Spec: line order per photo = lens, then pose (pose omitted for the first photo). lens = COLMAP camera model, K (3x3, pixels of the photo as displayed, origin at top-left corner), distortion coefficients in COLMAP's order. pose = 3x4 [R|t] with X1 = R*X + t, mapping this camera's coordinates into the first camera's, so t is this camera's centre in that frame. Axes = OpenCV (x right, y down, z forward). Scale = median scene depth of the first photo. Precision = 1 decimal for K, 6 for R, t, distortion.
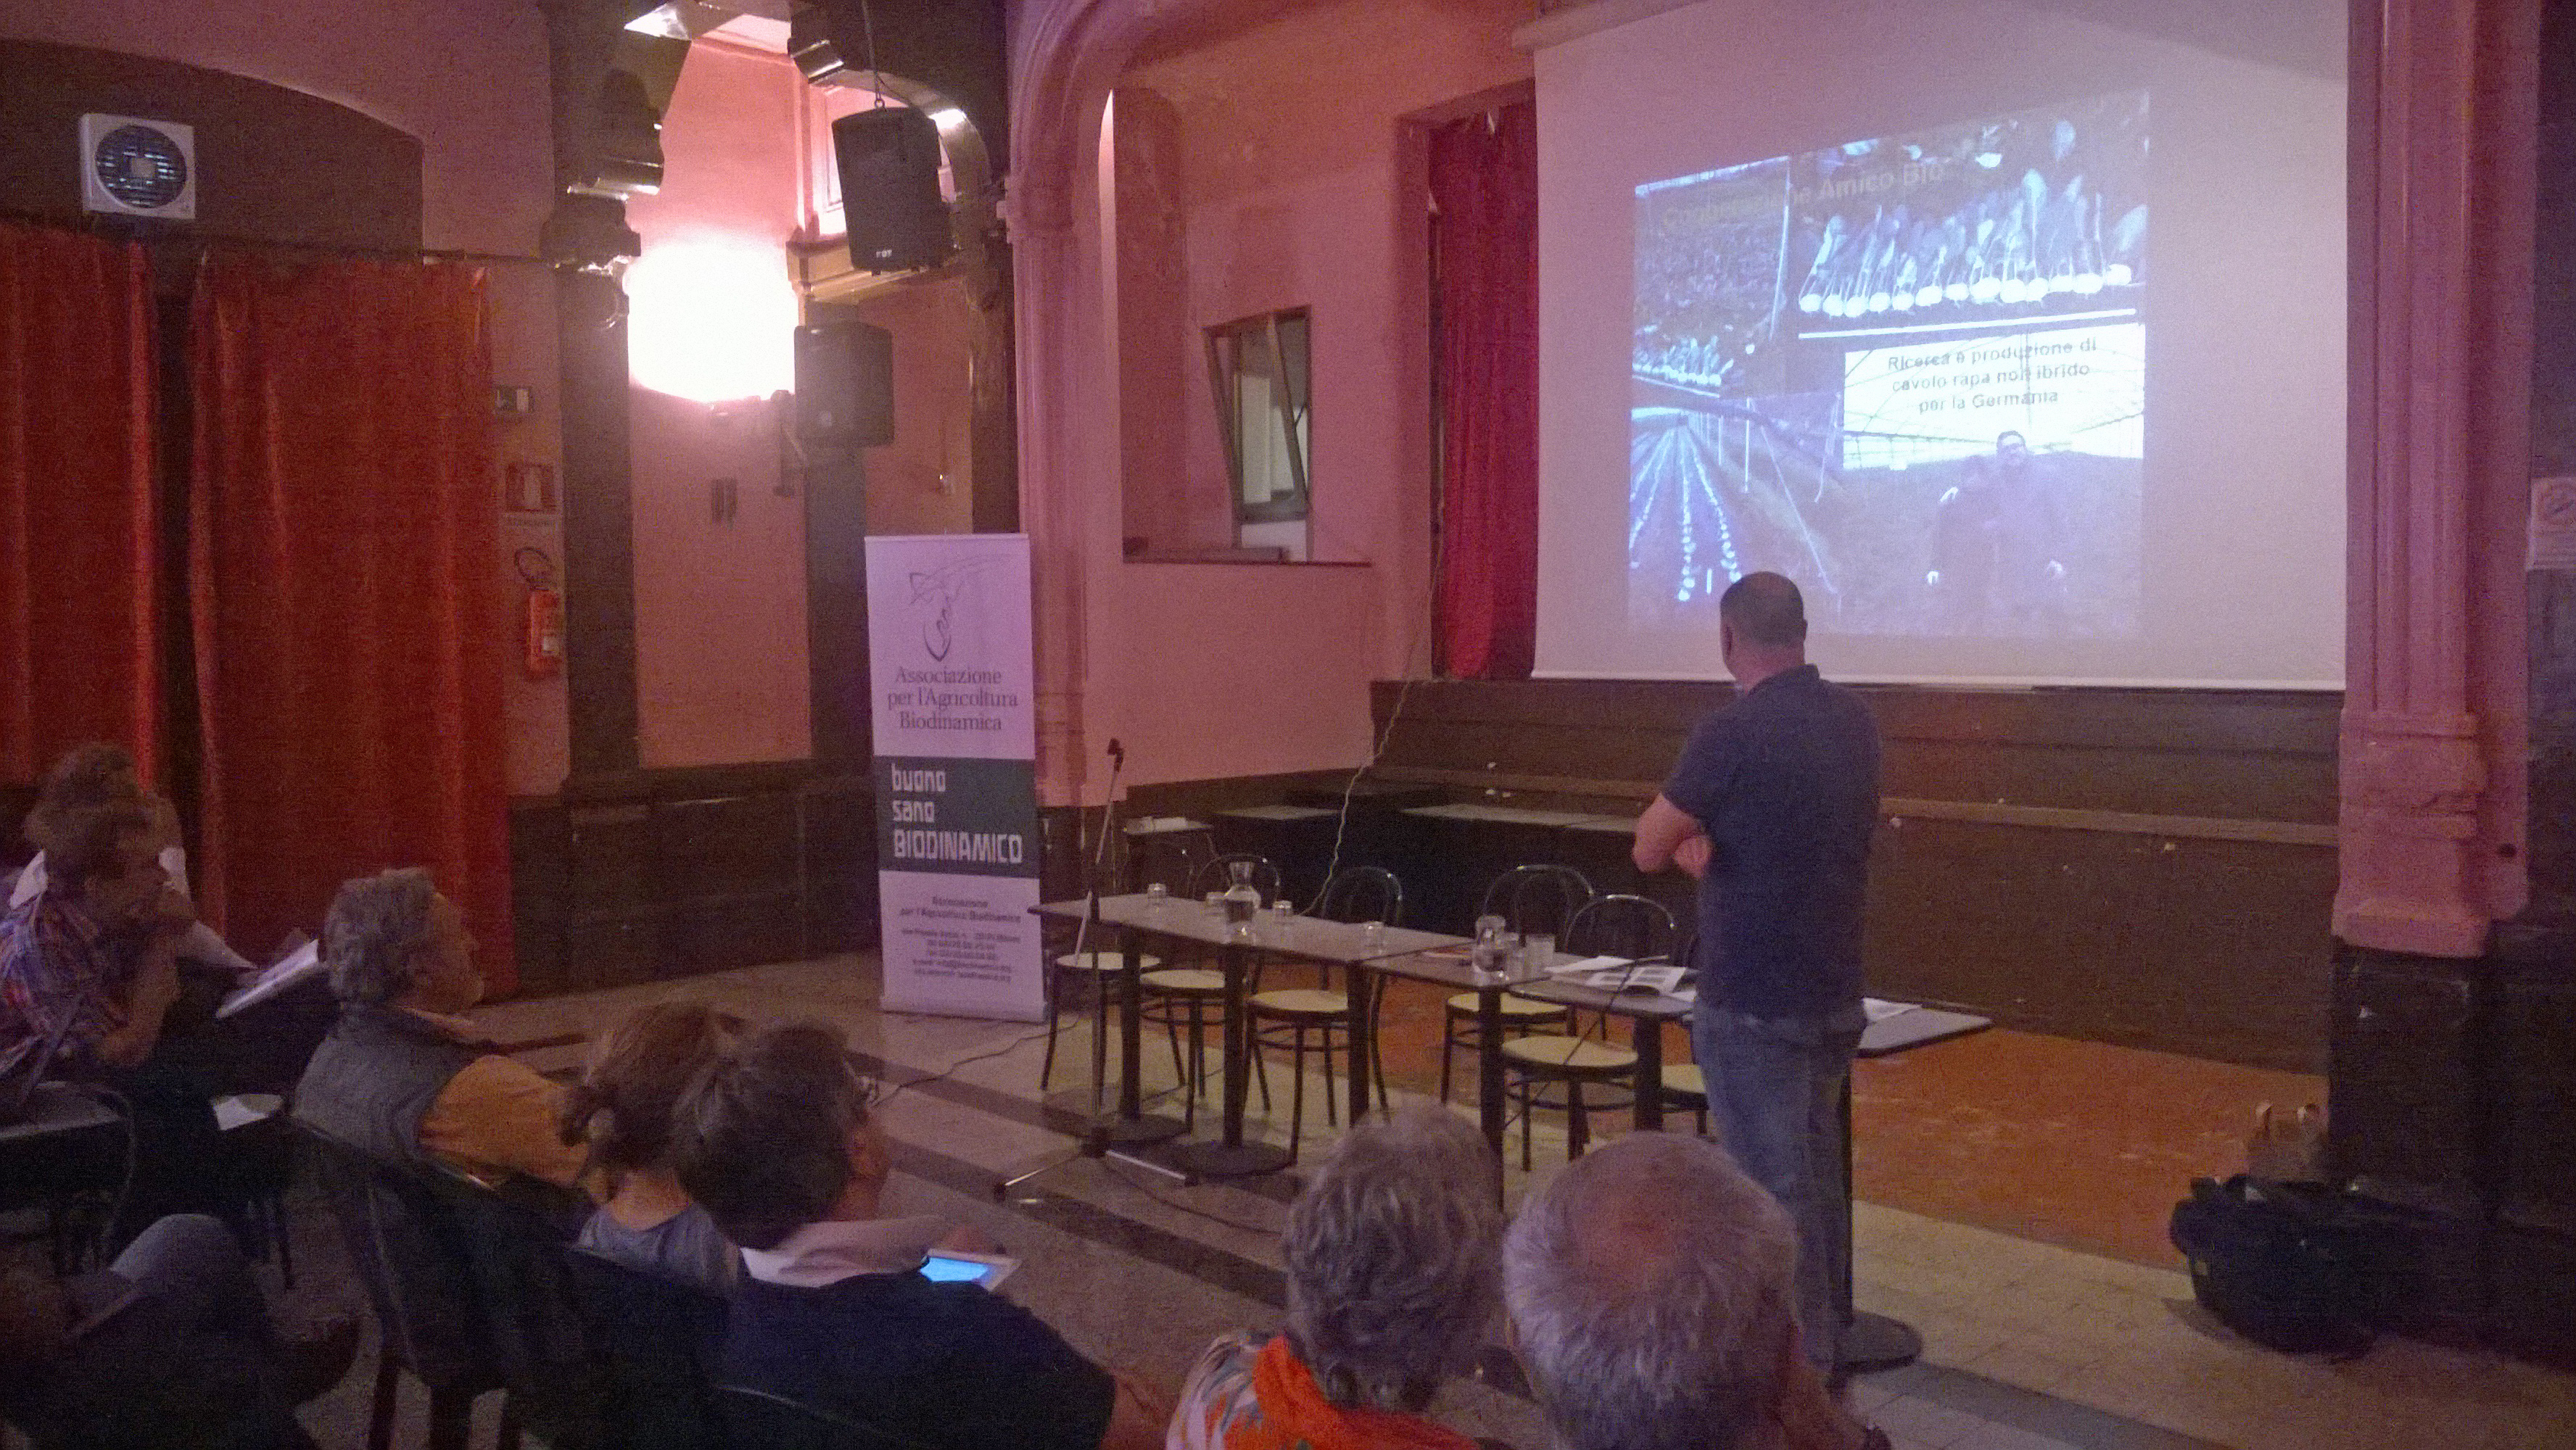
lens RADIAL K [[1867.8, 0, 1288.0], [0, 1867.8, 725.0], [0, 0, 1]] dist [0.003850, -0.068287]
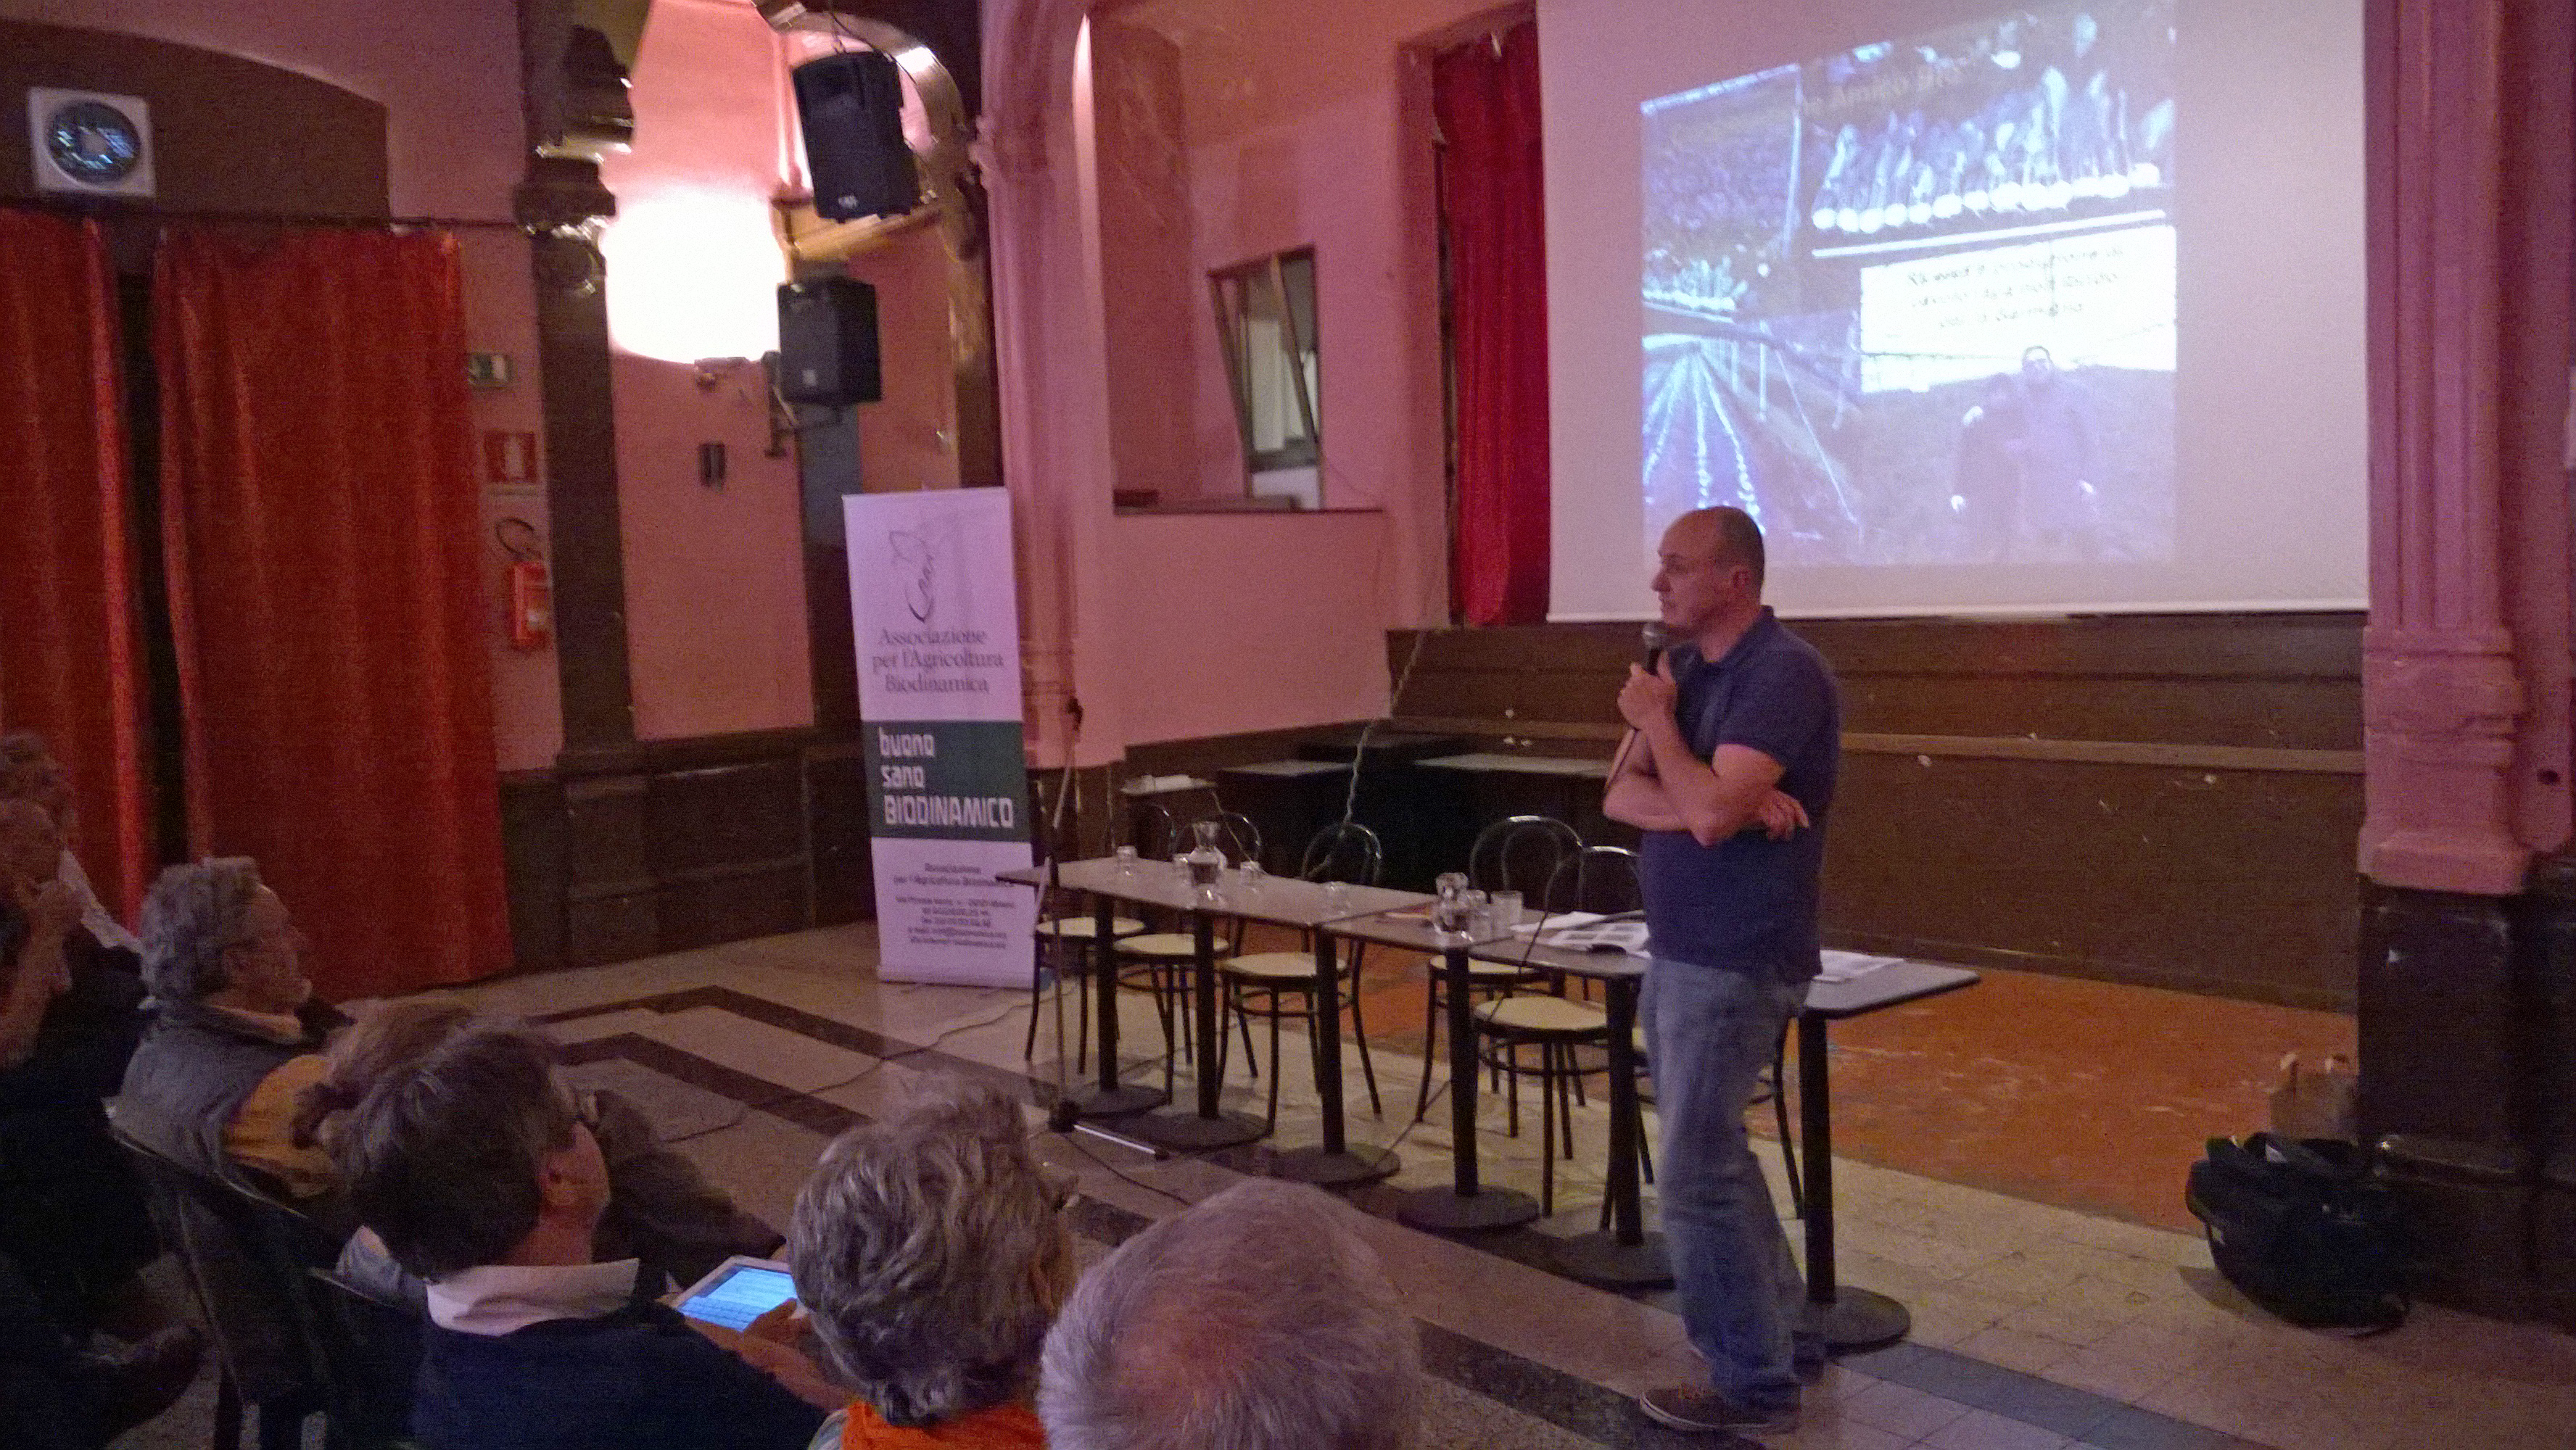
lens RADIAL K [[1867.8, 0, 1288.0], [0, 1867.8, 725.0], [0, 0, 1]] dist [0.003850, -0.068287]
pose [[0.998865, -0.027523, -0.038885, 0.038831], [0.028476, 0.999302, 0.024182, 0.001289], [0.038192, -0.025262, 0.998951, 0.033940]]
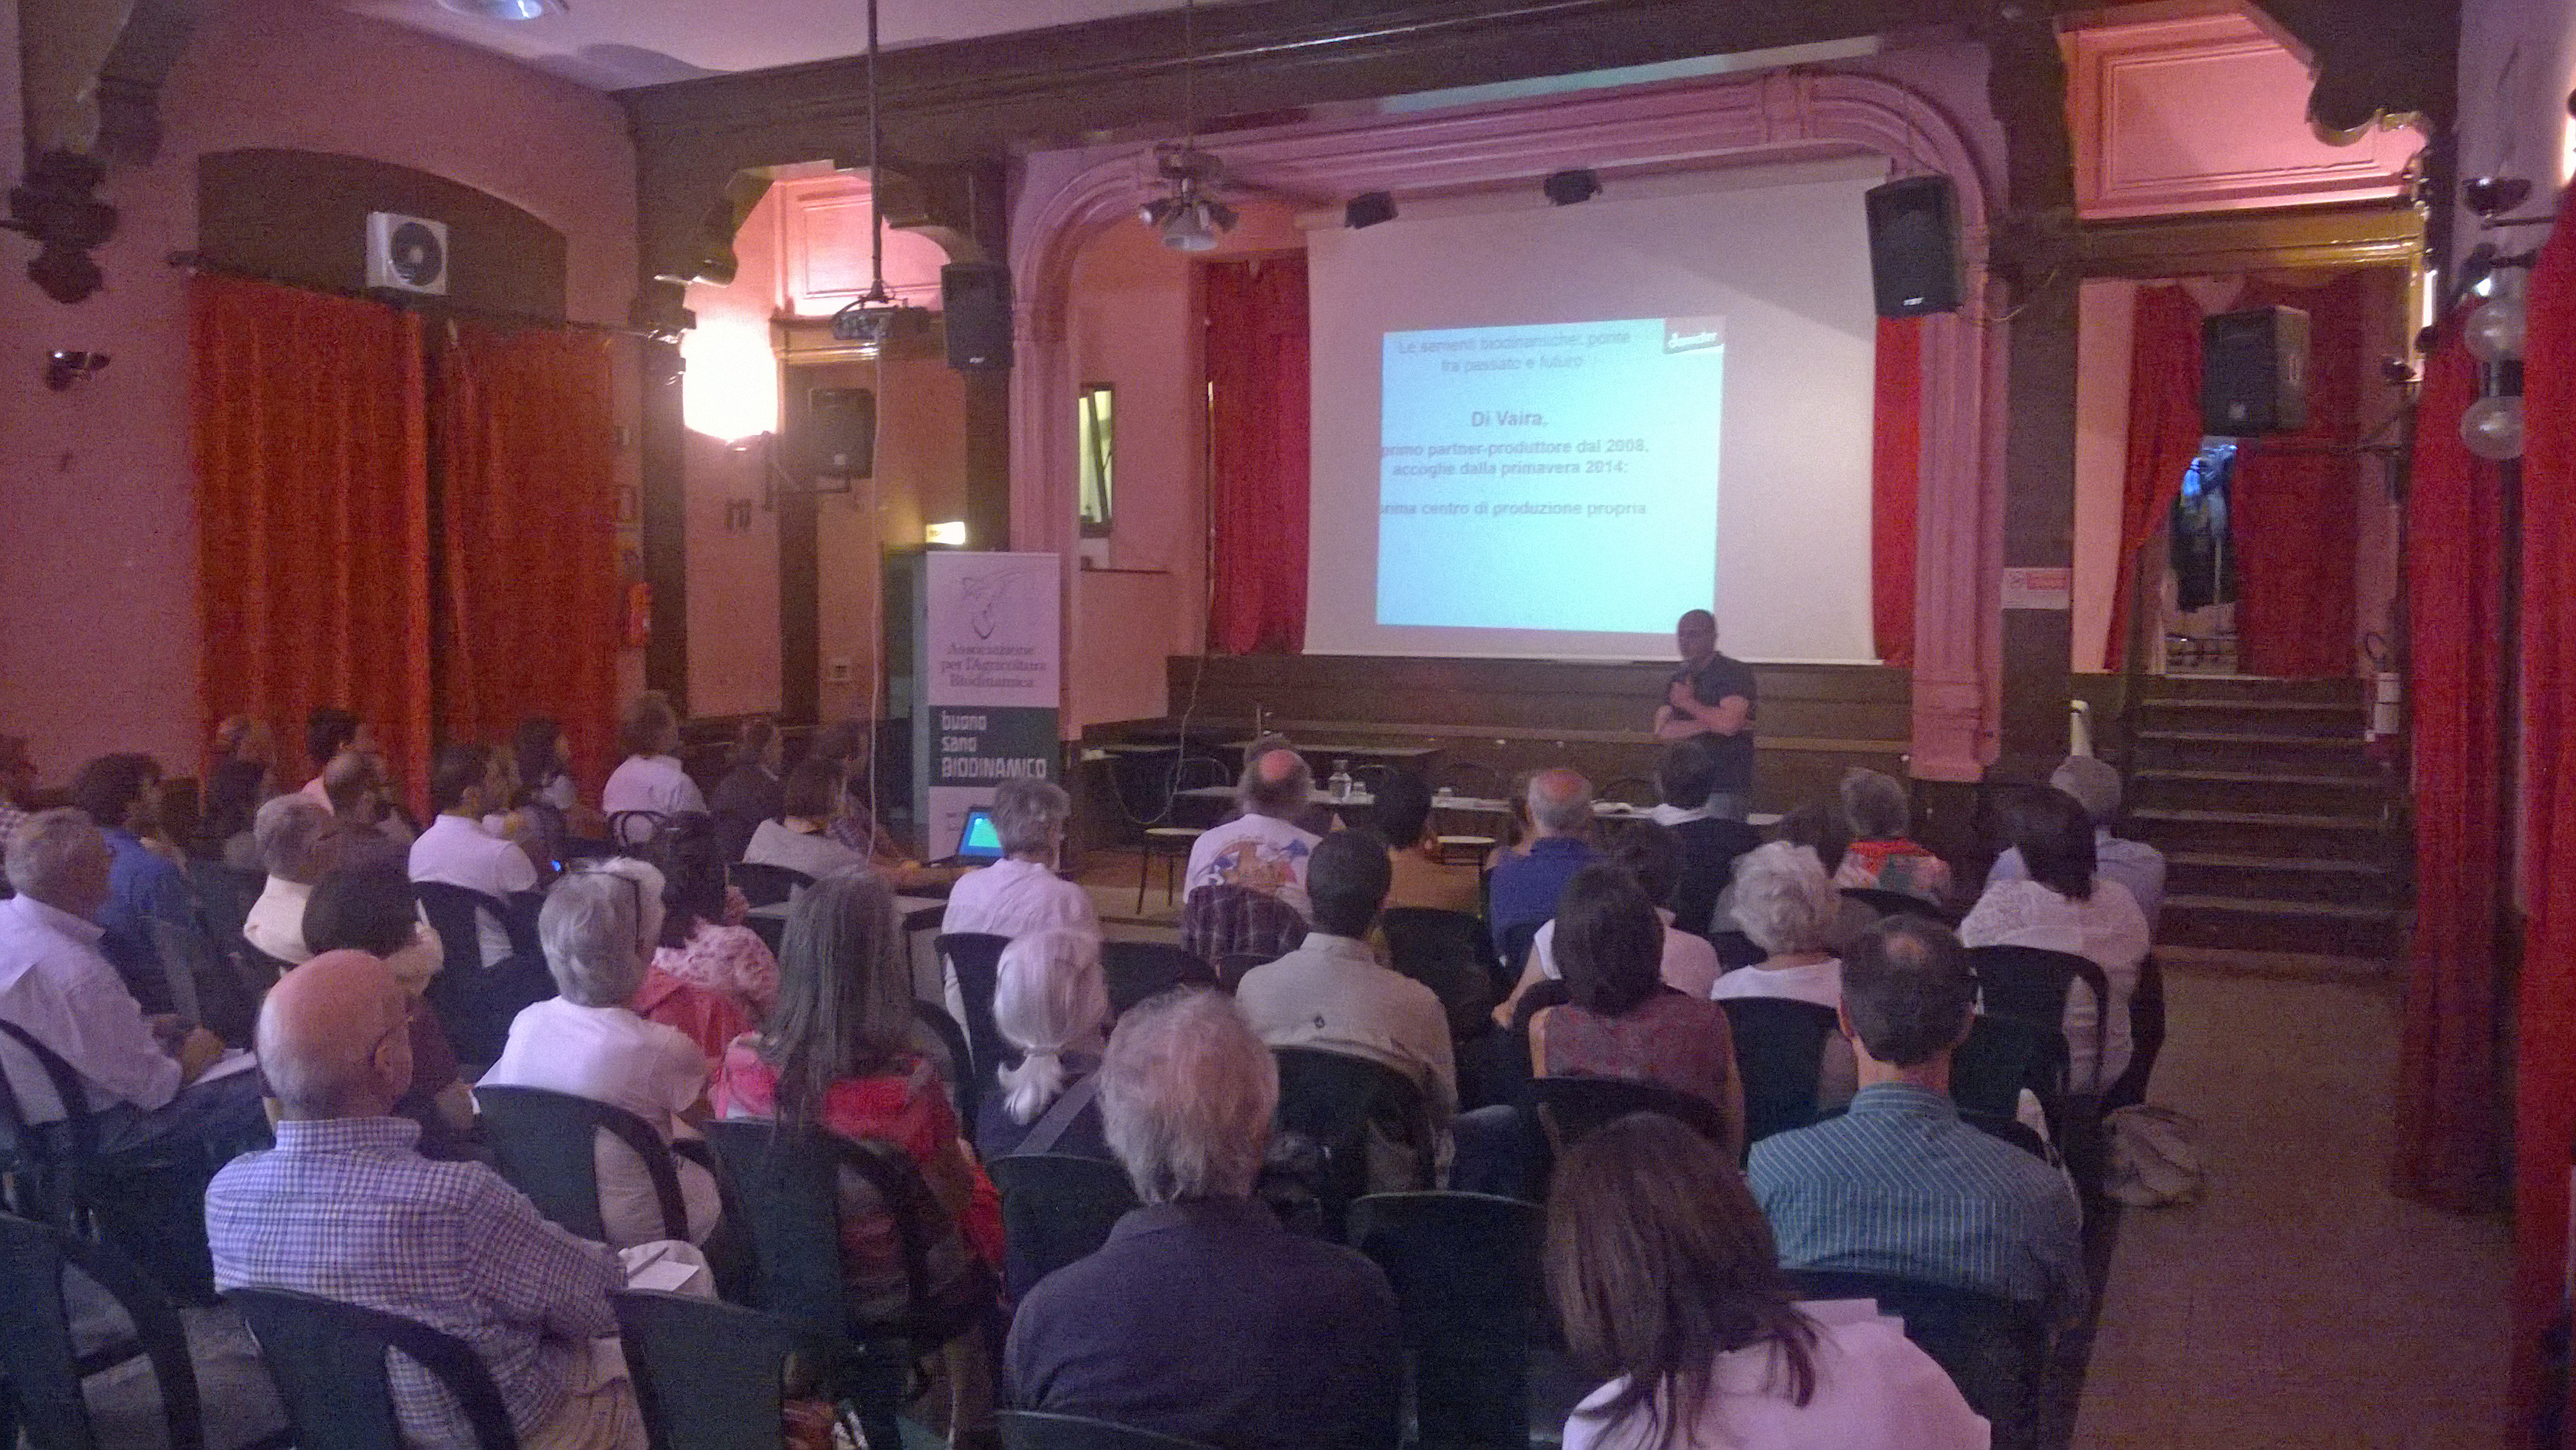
lens RADIAL K [[1755.0, 0, 1289.6], [0, 1755.0, 686.2], [0, 0, 1]] dist [-0.003929, -0.001668]
pose [[0.935512, 0.001543, 0.353291, -0.437058], [0.000821, 0.999978, -0.006543, 0.010724], [-0.353293, 0.006411, 0.935491, -0.342930]]
